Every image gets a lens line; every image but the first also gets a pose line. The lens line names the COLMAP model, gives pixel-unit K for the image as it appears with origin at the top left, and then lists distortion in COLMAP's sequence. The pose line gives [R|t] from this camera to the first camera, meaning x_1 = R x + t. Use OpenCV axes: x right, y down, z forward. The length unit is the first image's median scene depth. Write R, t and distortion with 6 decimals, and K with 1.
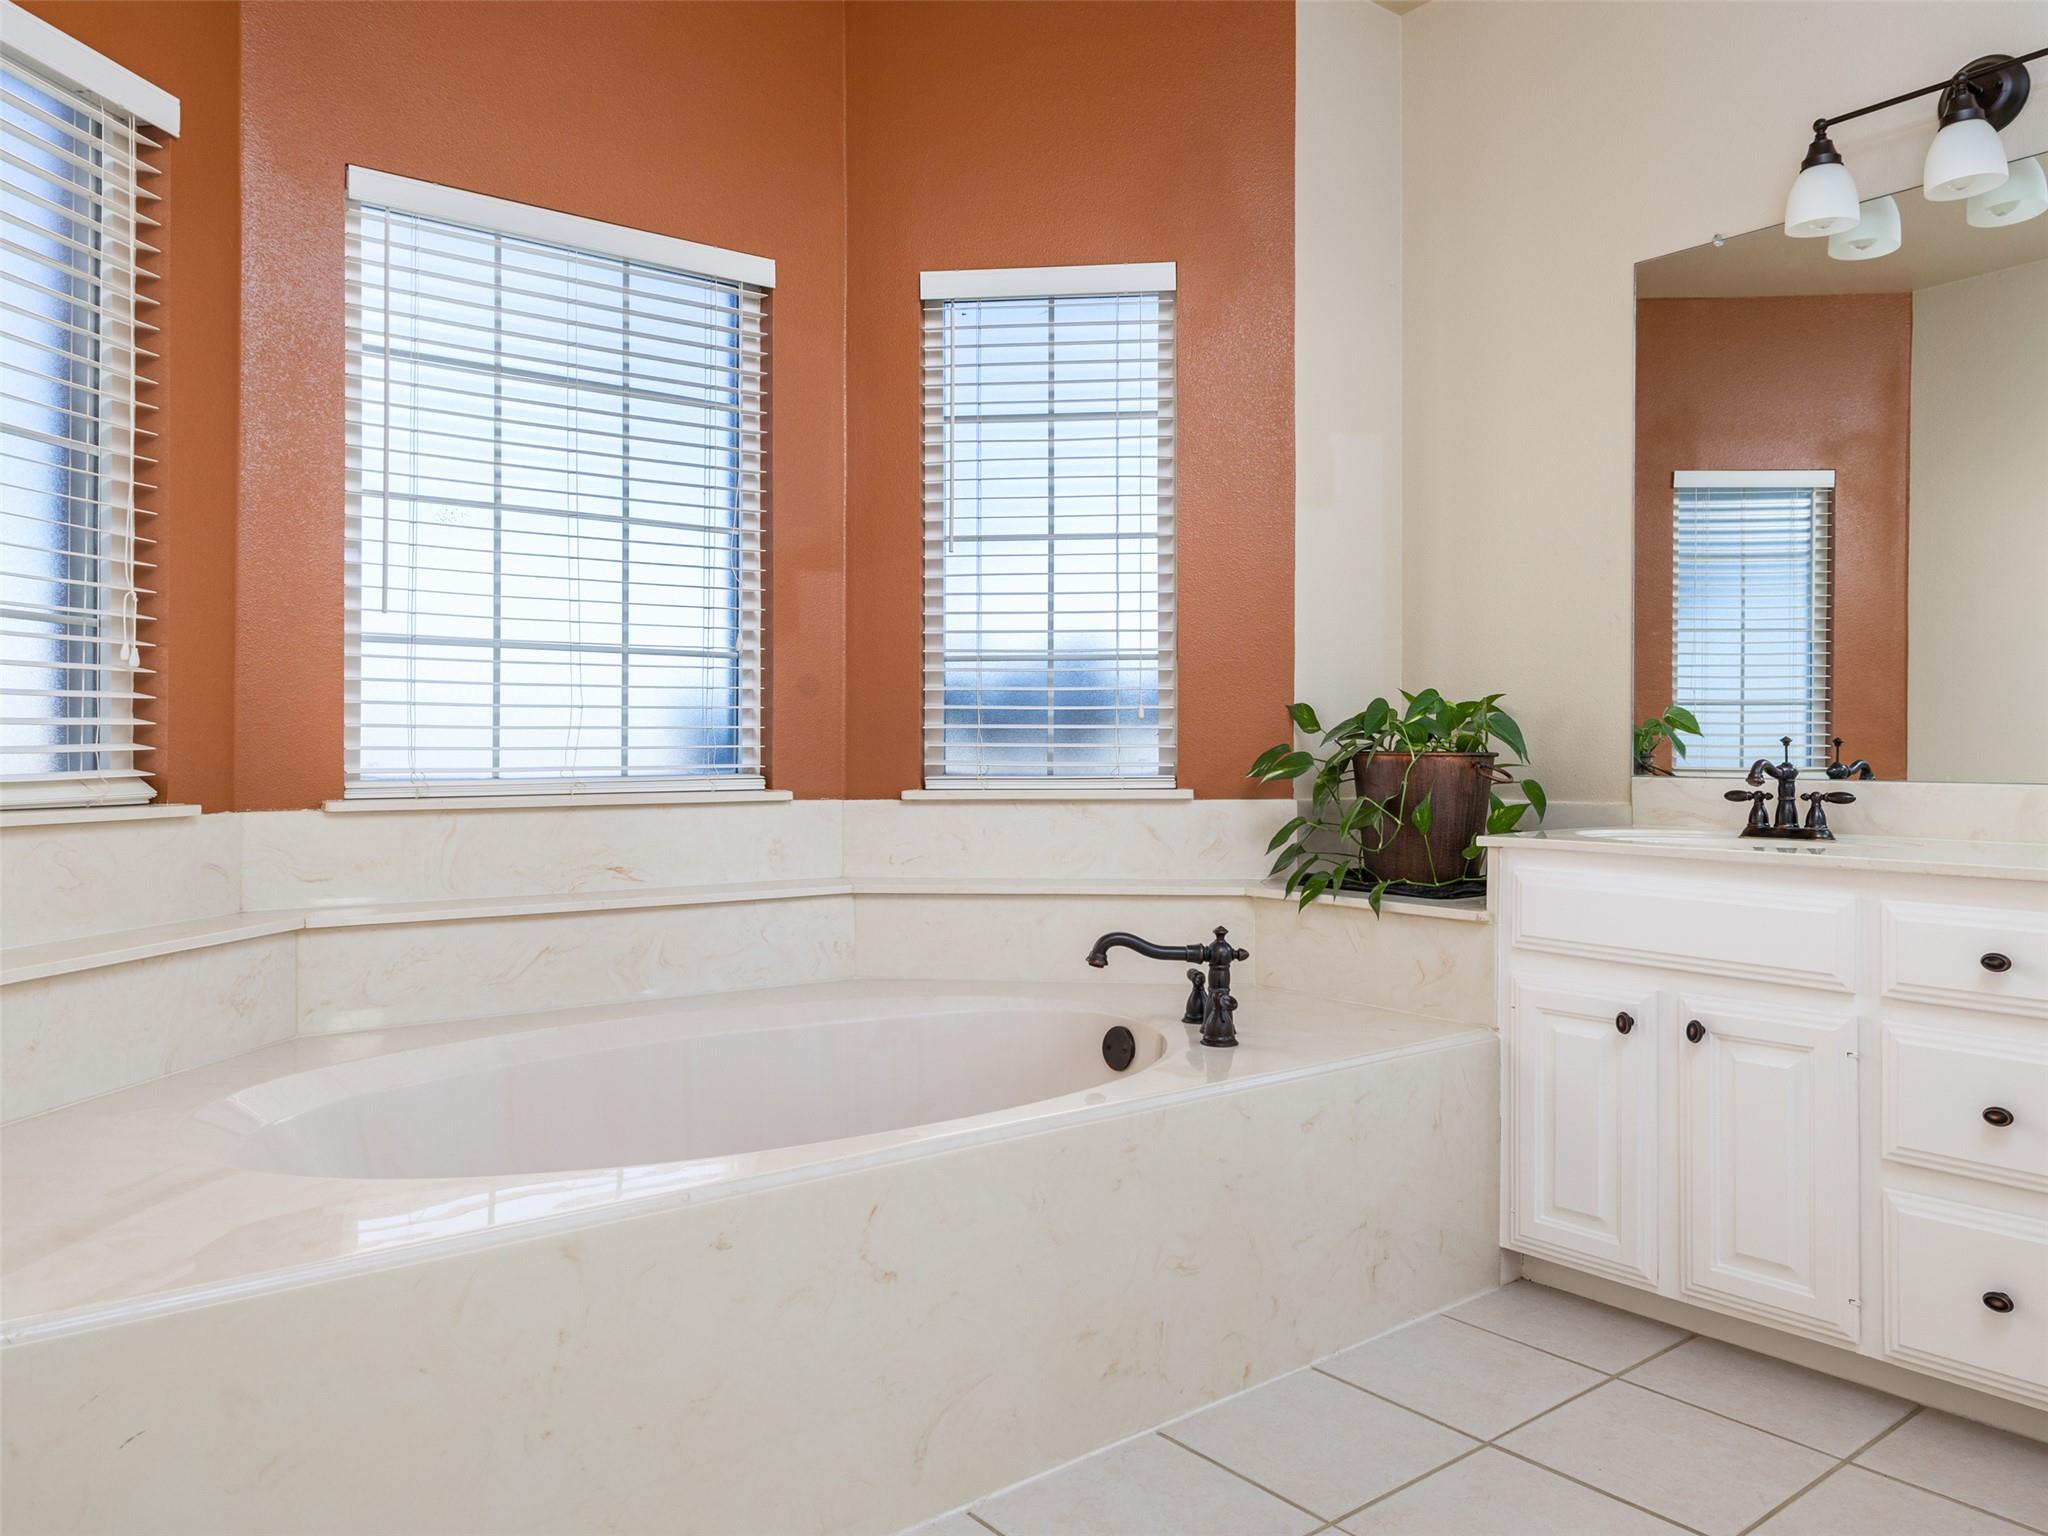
lens RADIAL K [[1452.1, 0, 1023.5], [0, 1452.1, 762.3], [0, 0, 1]] dist [0.001032, -0.000234]
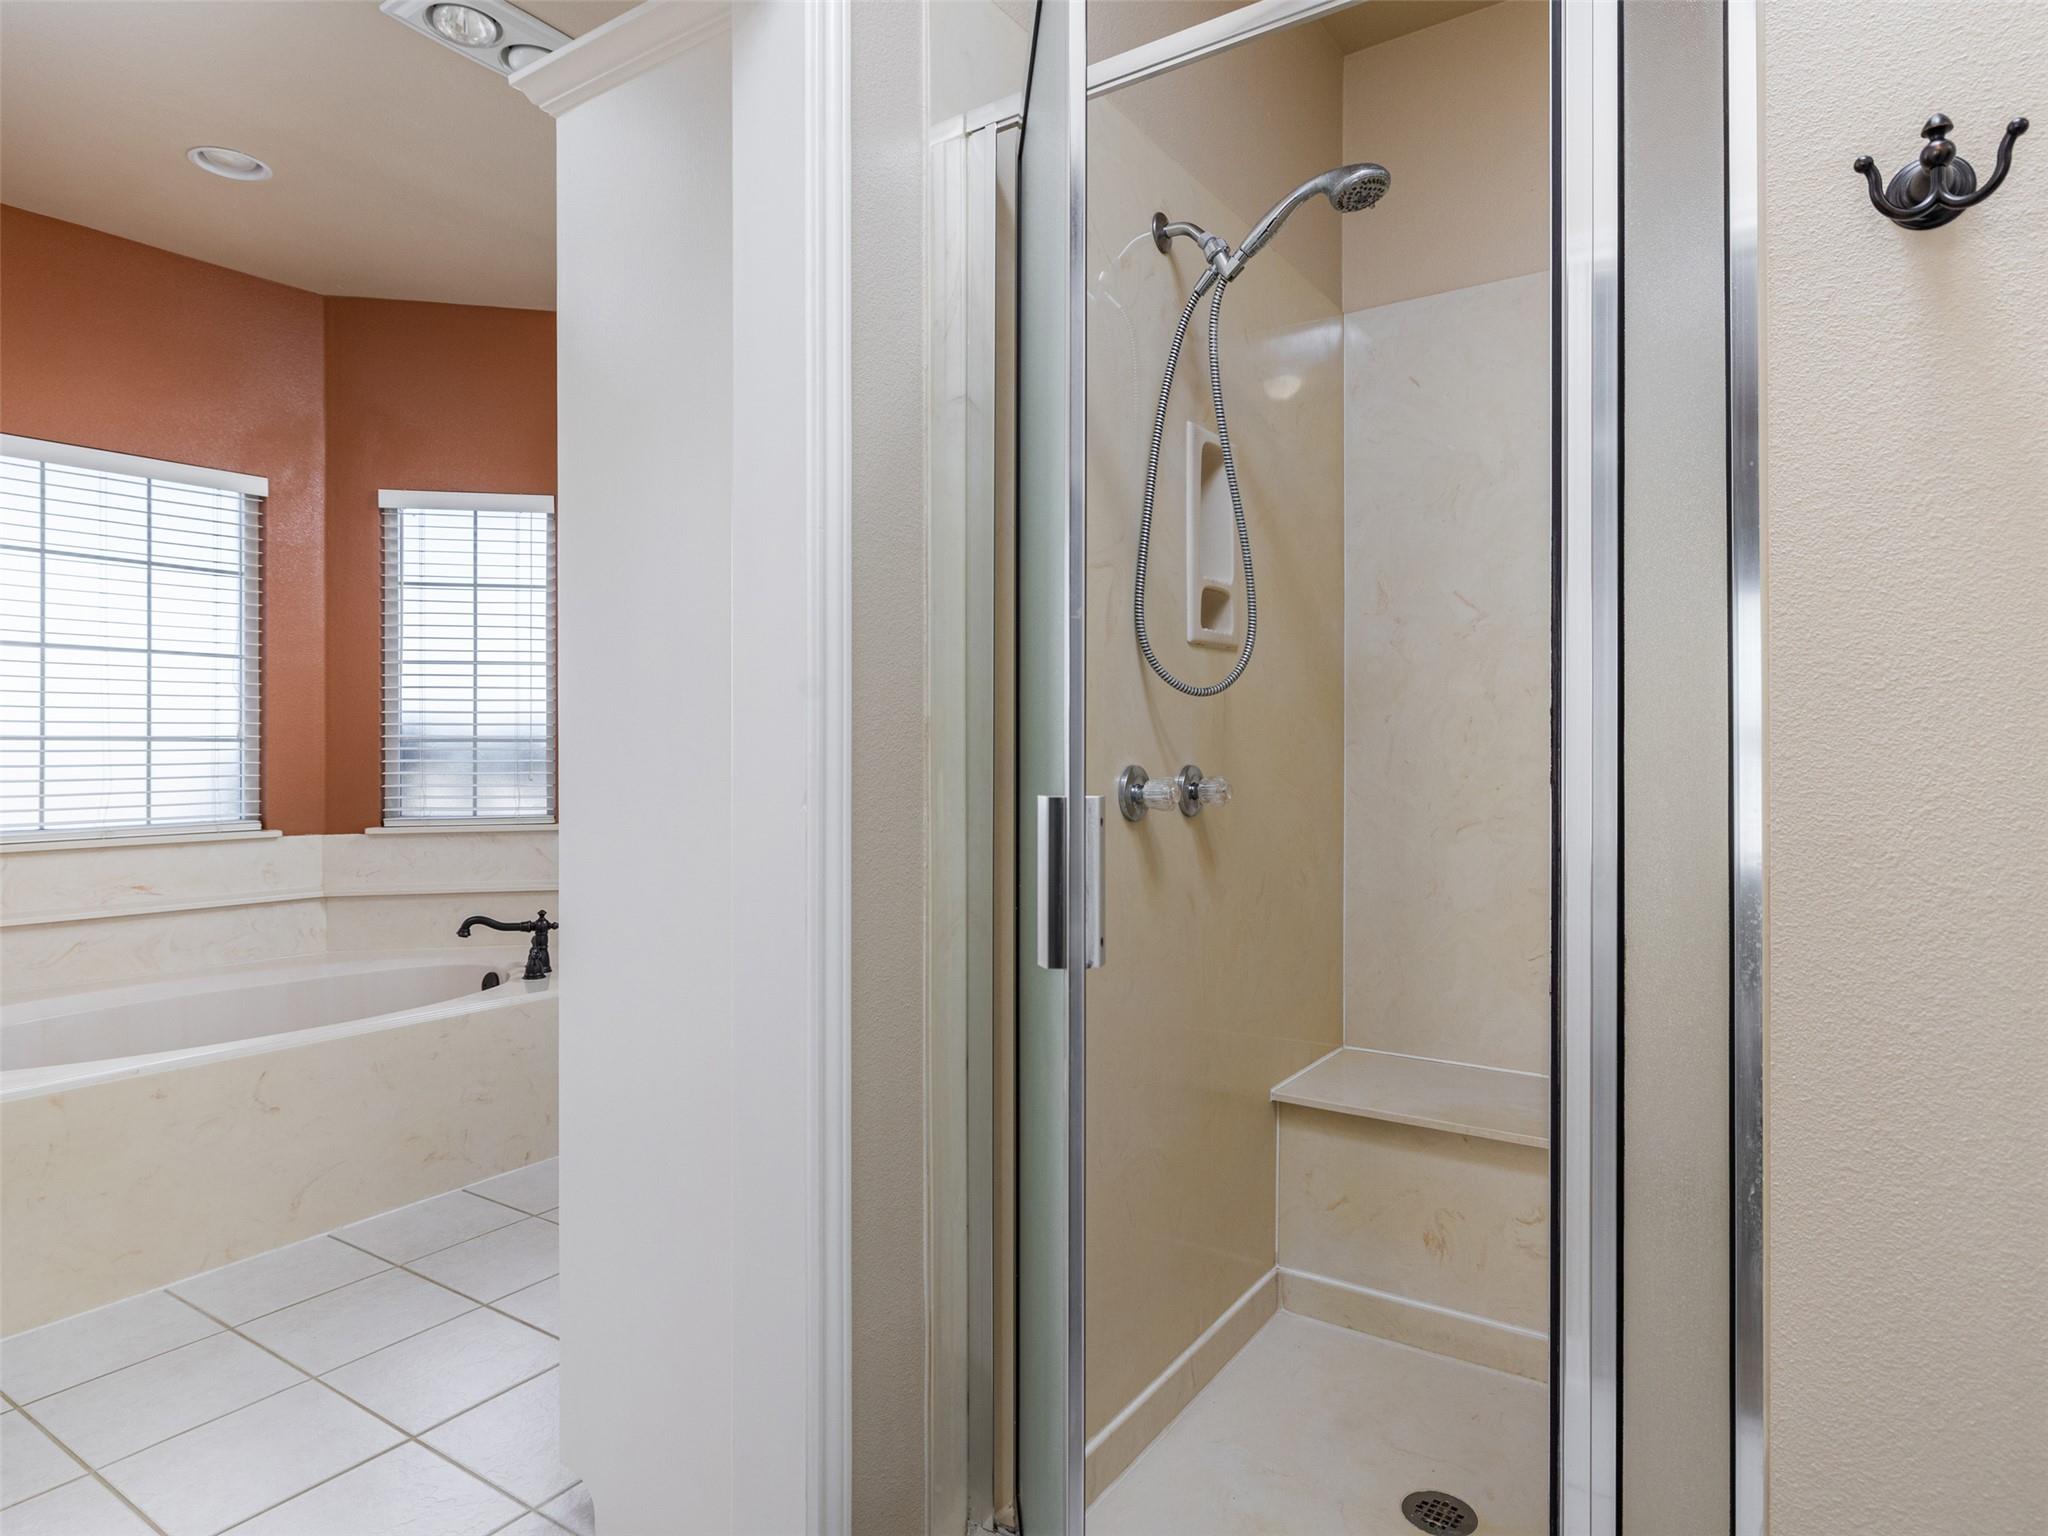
lens RADIAL K [[1184.0, 0, 1025.7], [0, 1184.0, 763.6], [0, 0, 1]] dist [-0.003364, -0.003680]
pose [[0.953201, -0.004668, 0.302301, 0.215782], [0.005423, 0.999984, -0.001658, -0.045612], [-0.302288, 0.003220, 0.953211, -0.423827]]
